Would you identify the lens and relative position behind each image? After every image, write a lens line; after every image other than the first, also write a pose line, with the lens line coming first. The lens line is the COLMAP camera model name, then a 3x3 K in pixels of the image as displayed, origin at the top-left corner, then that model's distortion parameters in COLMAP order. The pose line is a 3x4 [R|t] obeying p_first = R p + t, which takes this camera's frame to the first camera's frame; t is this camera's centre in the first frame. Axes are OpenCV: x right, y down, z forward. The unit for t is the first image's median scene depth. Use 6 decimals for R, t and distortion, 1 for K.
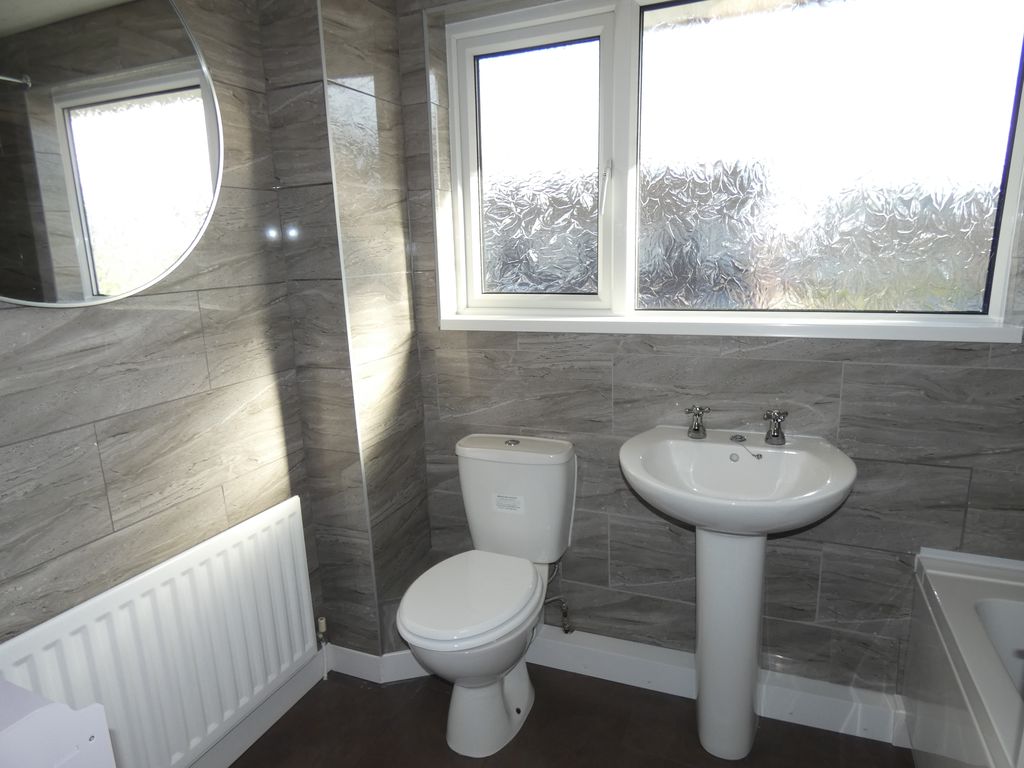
lens RADIAL K [[614.5, 0, 517.6], [0, 614.5, 380.4], [0, 0, 1]] dist [-0.002324, 0.000110]
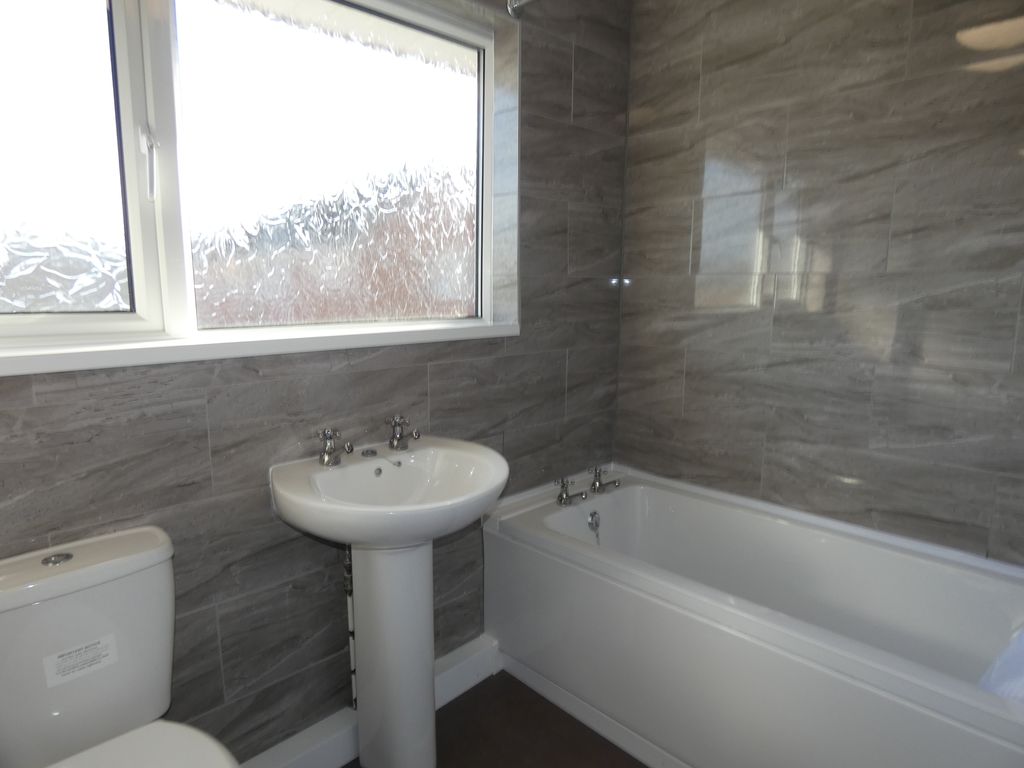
lens RADIAL K [[614.5, 0, 517.6], [0, 614.5, 380.4], [0, 0, 1]] dist [-0.002324, 0.000110]
pose [[0.393905, -0.112343, 0.912260, -0.364624], [0.179144, 0.982853, 0.043684, -0.015737], [-0.901524, 0.146219, 0.407276, 0.342424]]
